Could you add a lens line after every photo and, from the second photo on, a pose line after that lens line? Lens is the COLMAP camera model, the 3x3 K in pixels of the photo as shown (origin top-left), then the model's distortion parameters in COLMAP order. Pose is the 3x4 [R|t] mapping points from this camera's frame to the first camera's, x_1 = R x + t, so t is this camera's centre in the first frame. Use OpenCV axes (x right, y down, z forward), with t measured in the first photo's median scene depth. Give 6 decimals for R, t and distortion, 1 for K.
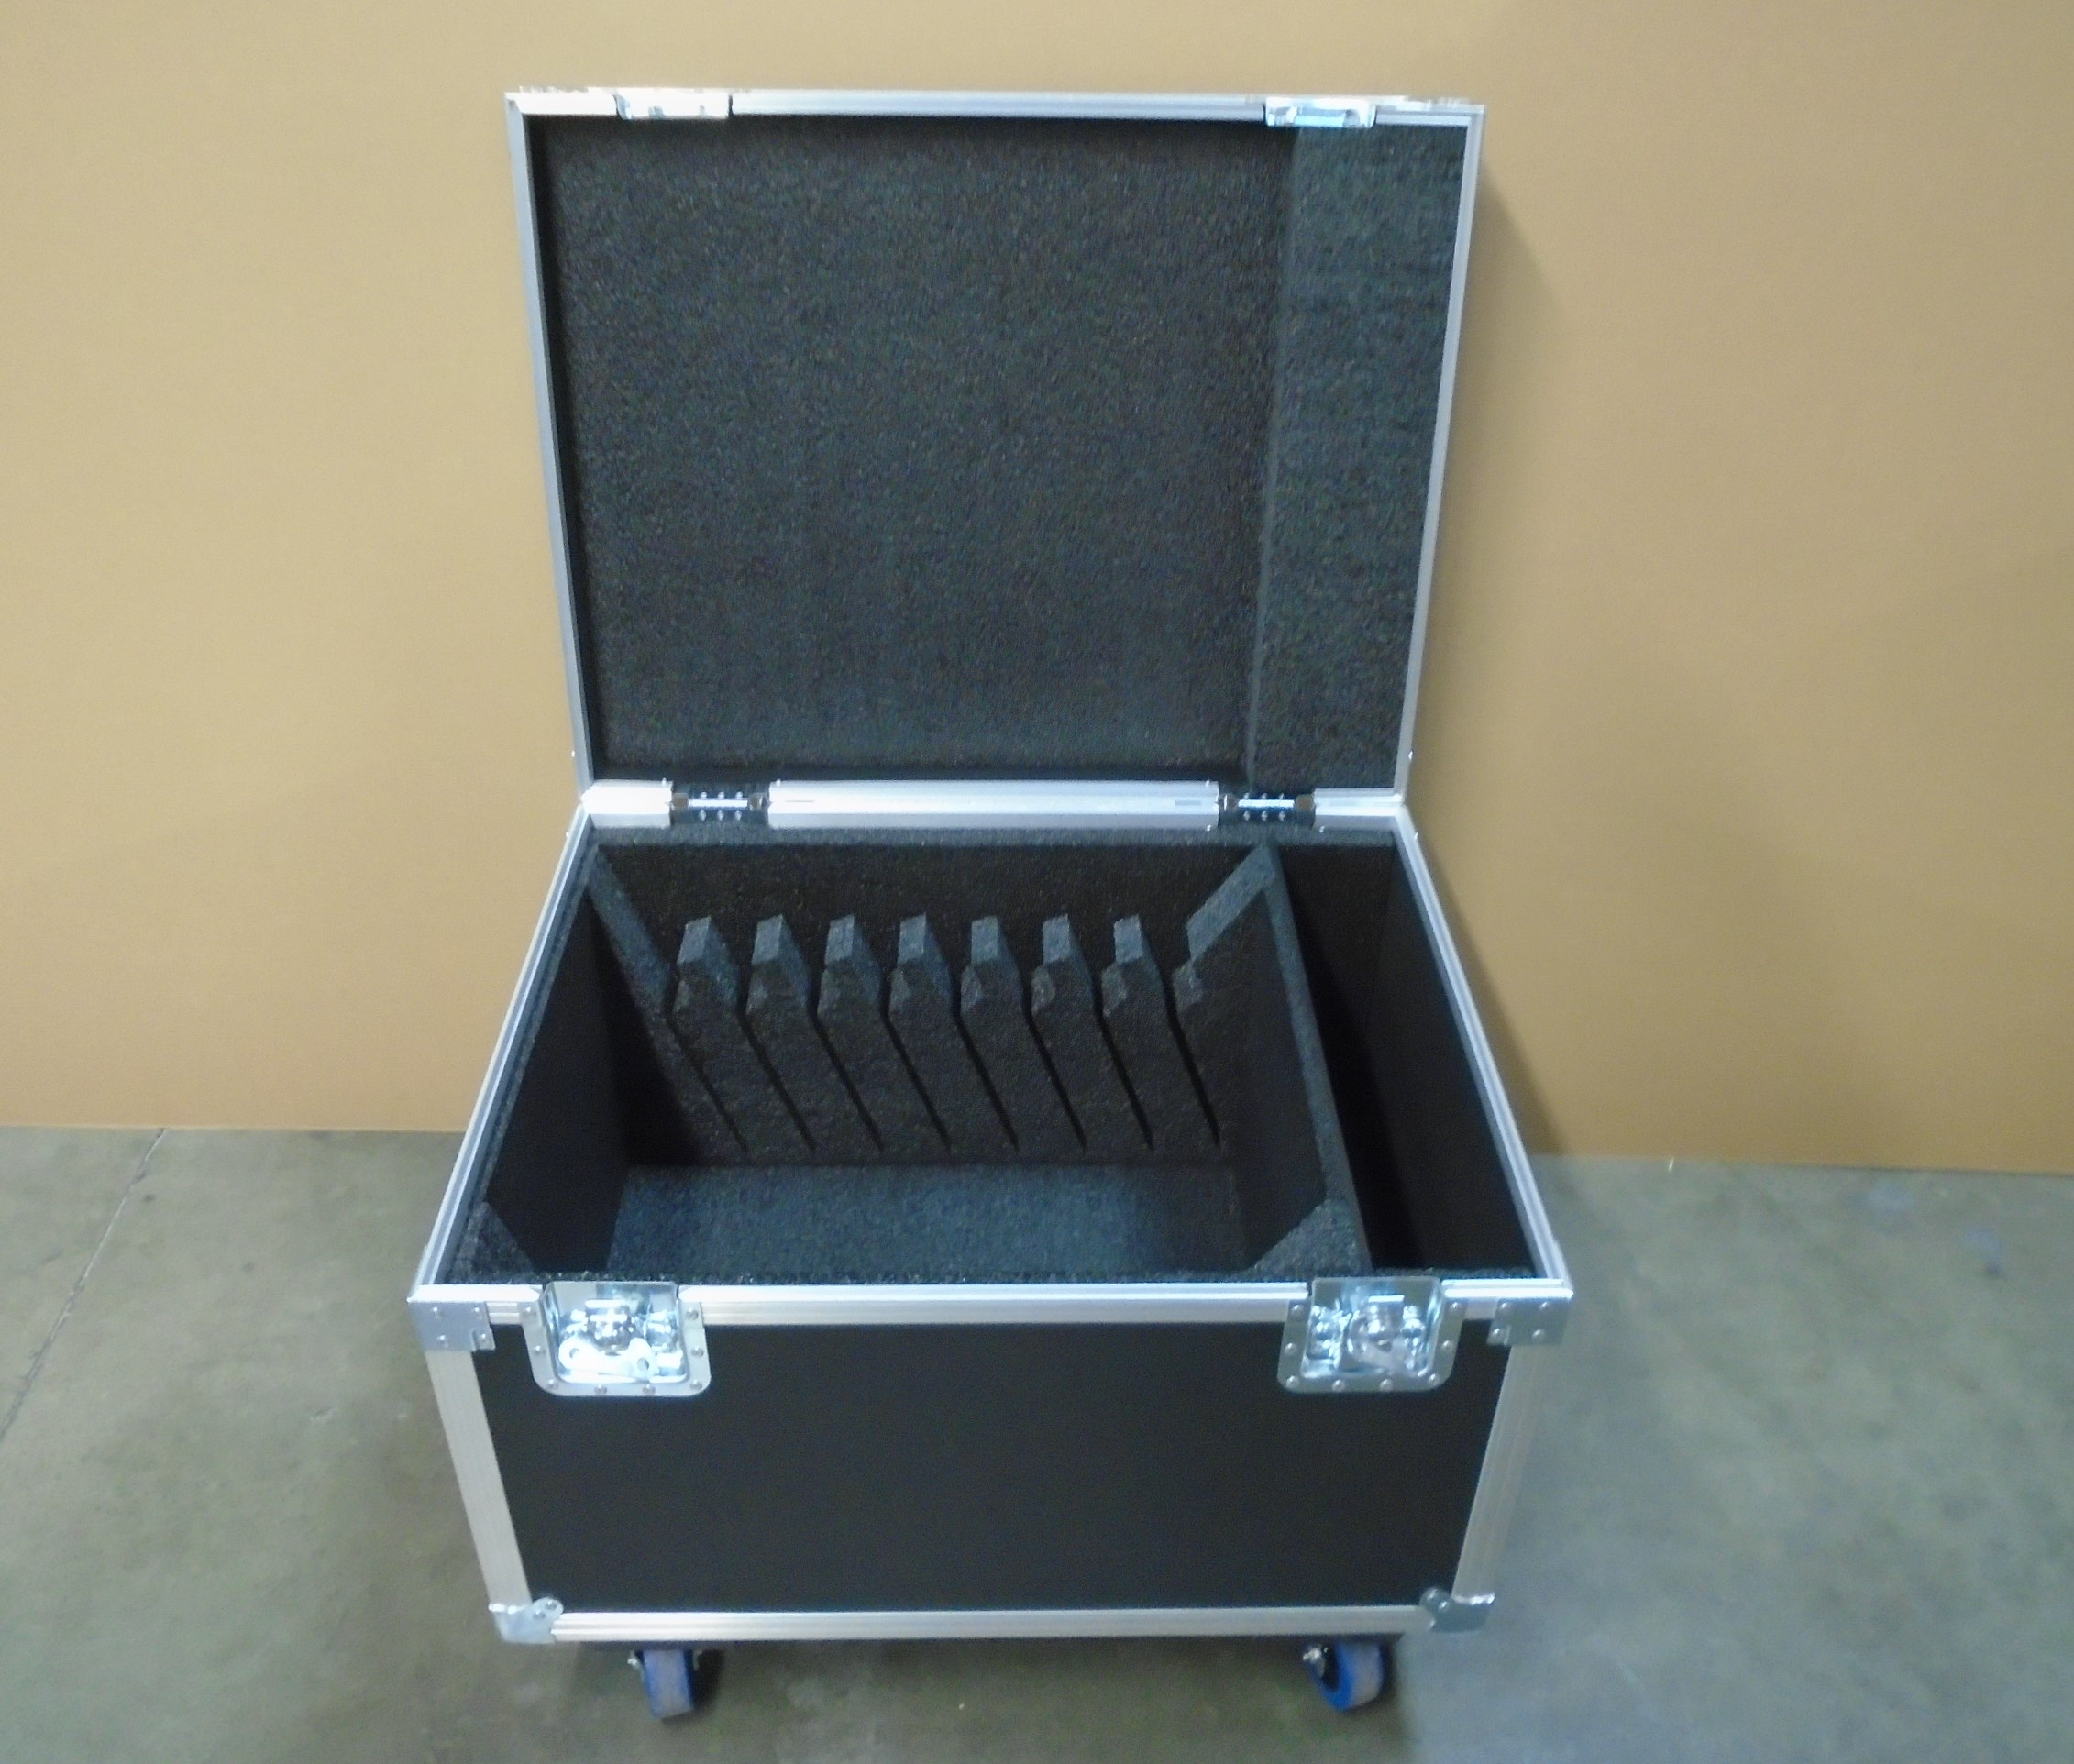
lens RADIAL K [[1877.1, 0, 1016.9], [0, 1877.1, 869.4], [0, 0, 1]] dist [-0.001007, -0.005282]
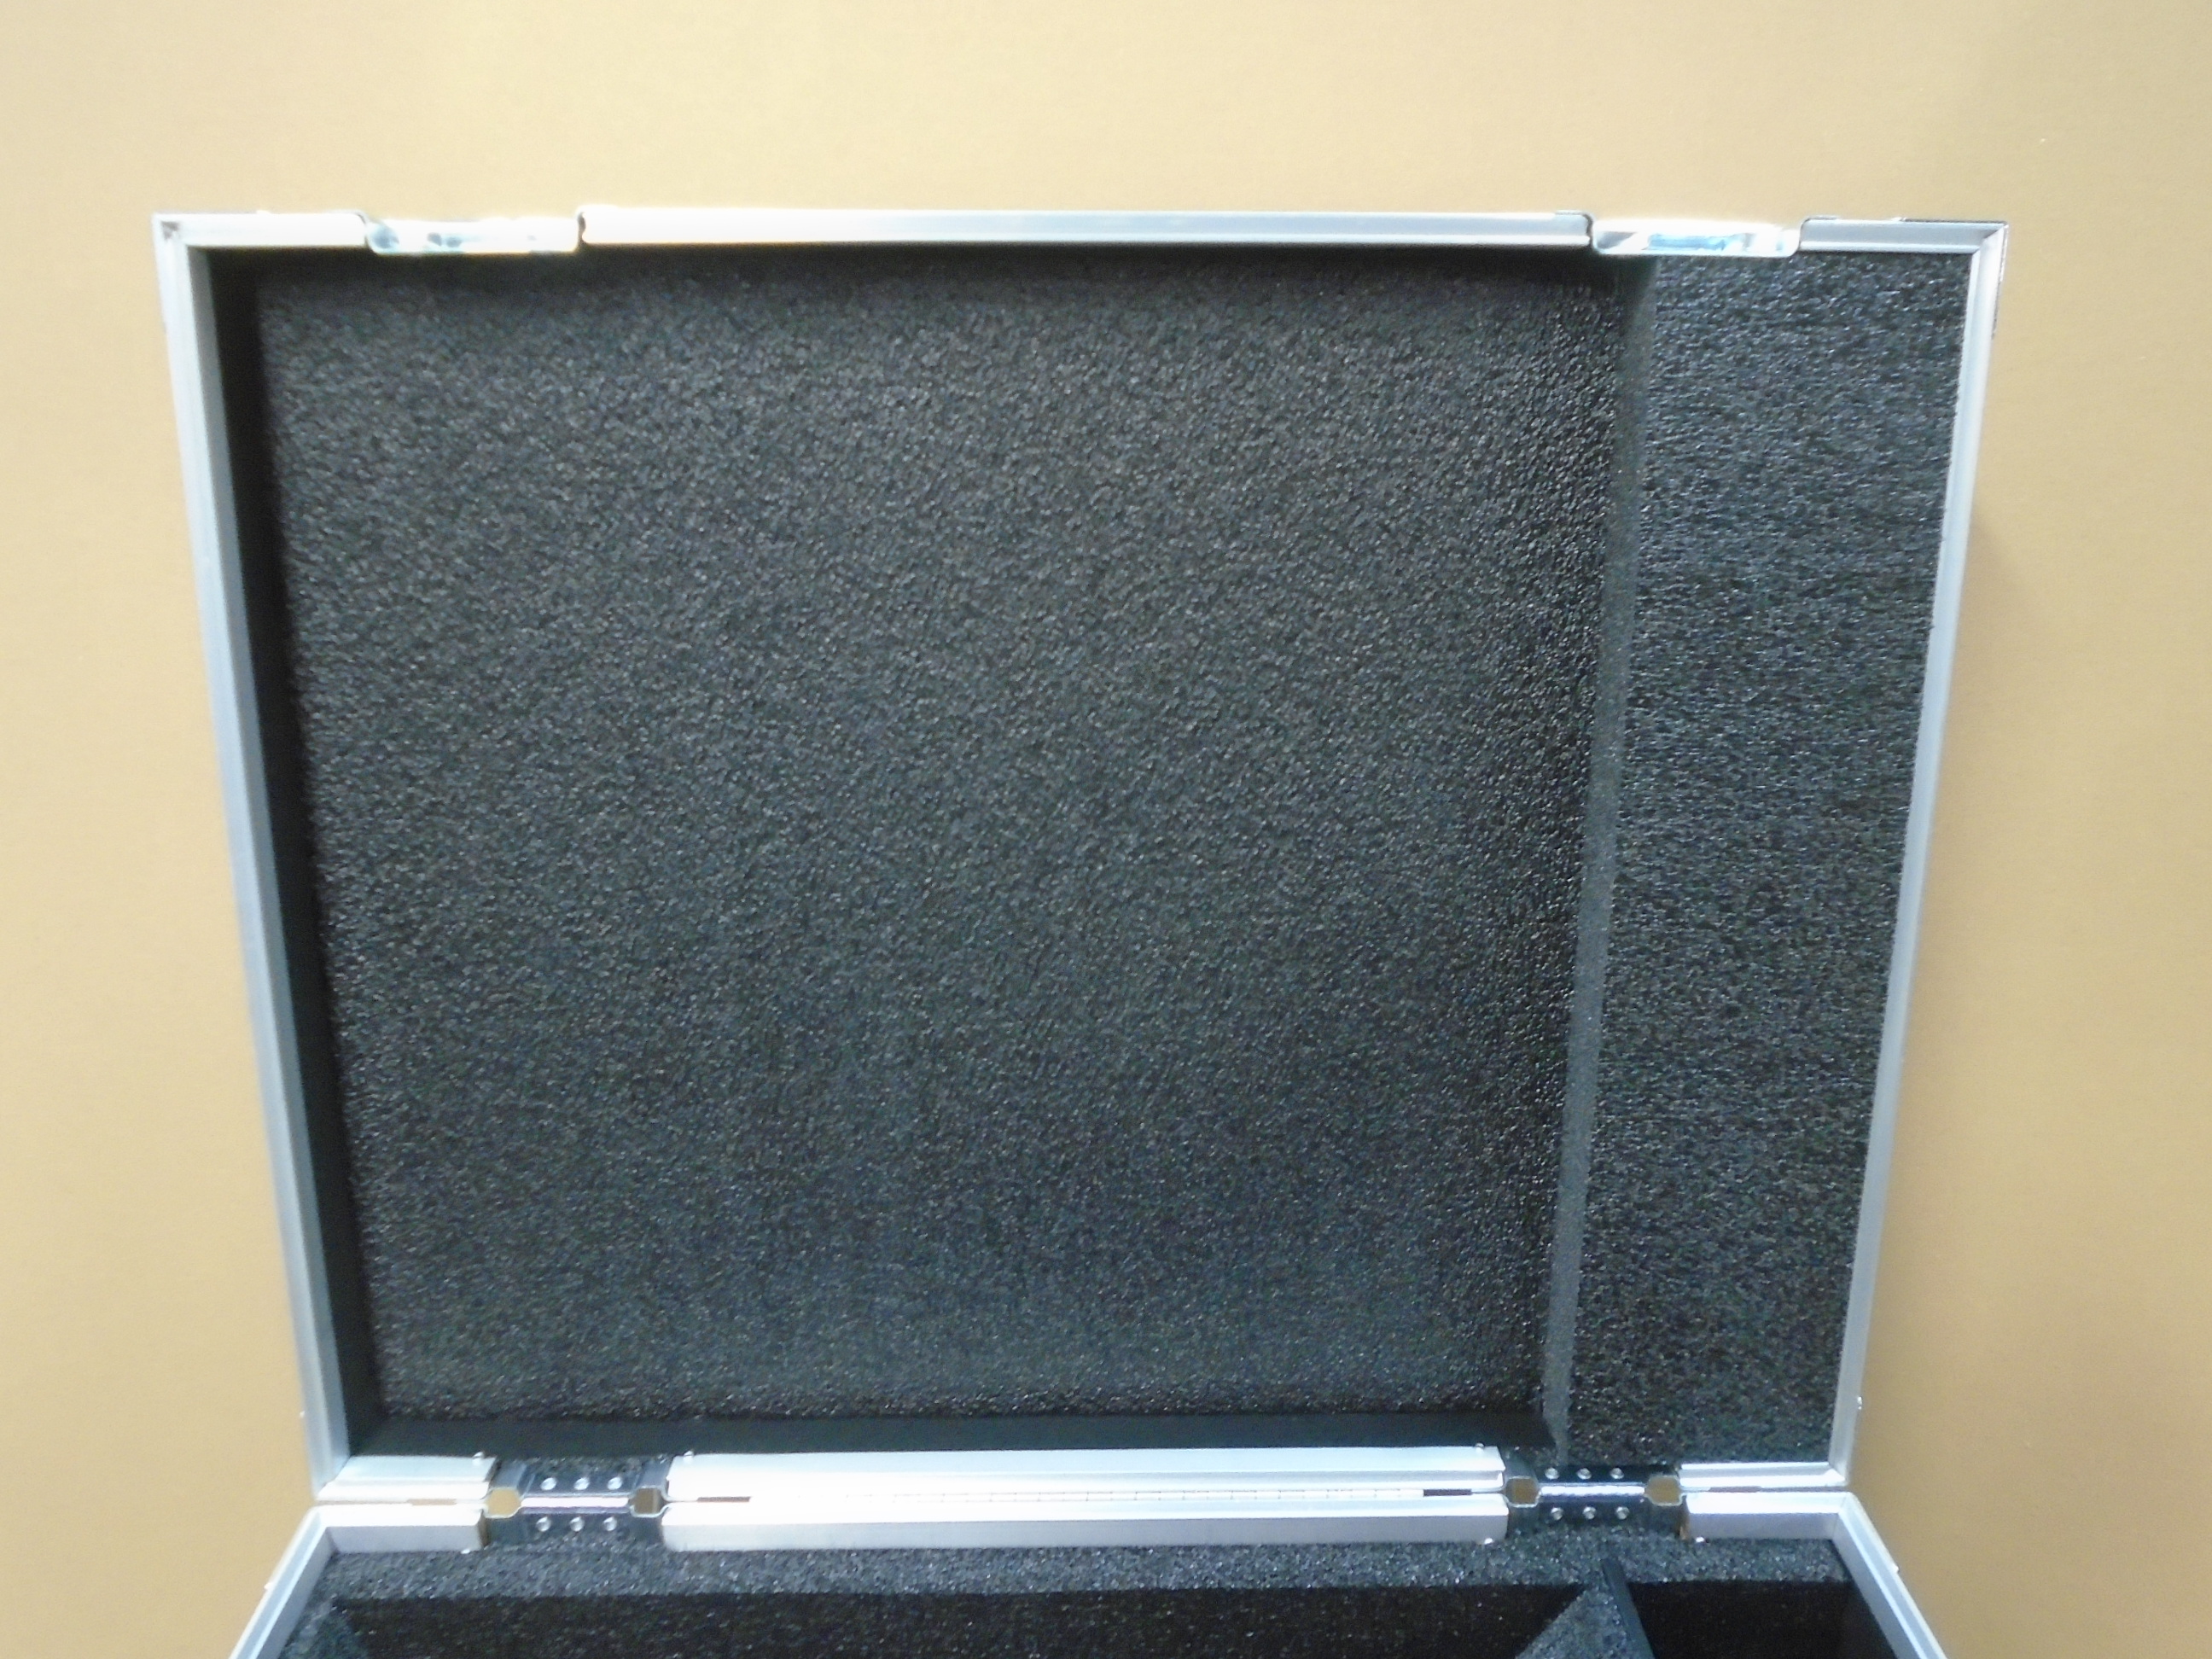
lens RADIAL K [[1732.8, 0, 1089.1], [0, 1732.8, 823.3], [0, 0, 1]] dist [-0.003459, 0.003601]
pose [[0.999945, -0.010435, 0.000562, -0.010051], [0.010311, 0.976375, -0.215836, -0.119016], [0.001703, 0.215830, 0.976429, 0.485744]]
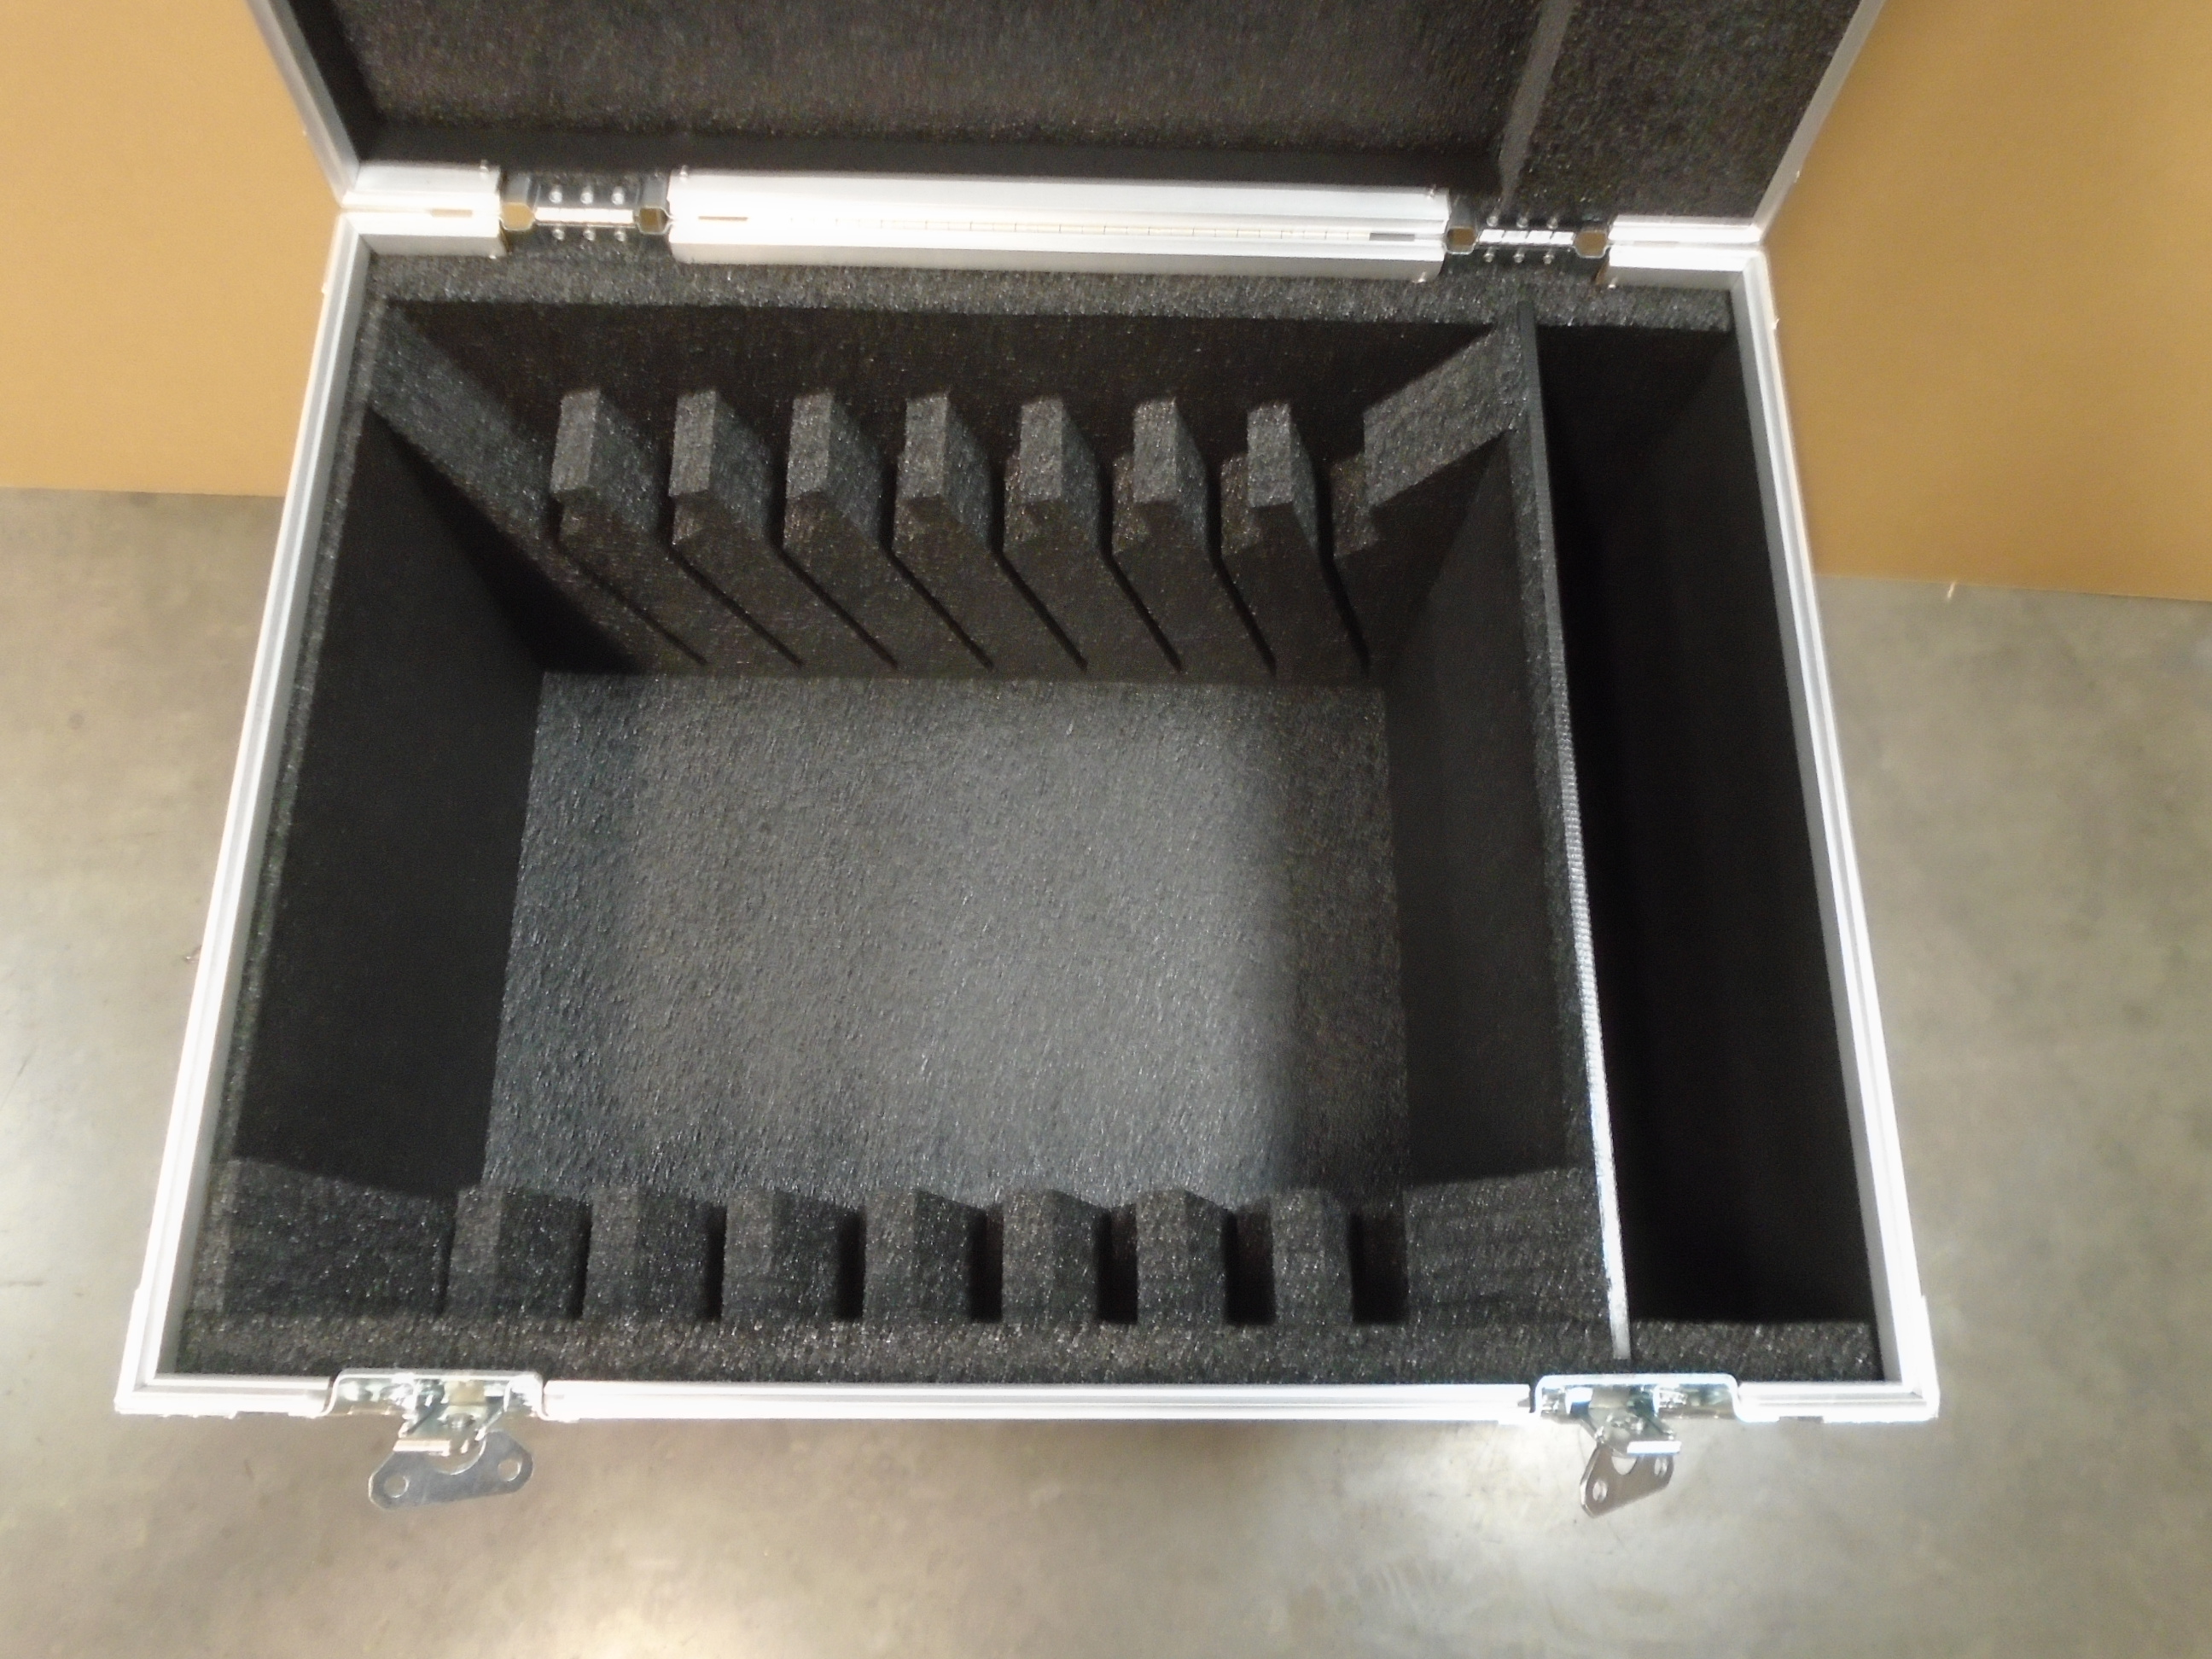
lens RADIAL K [[1732.8, 0, 1089.1], [0, 1732.8, 823.3], [0, 0, 1]] dist [-0.003459, 0.003601]
pose [[0.999677, 0.021572, 0.013407, -0.006391], [-0.025329, 0.807688, 0.589066, -0.207063], [0.001879, -0.589216, 0.807974, 0.469795]]
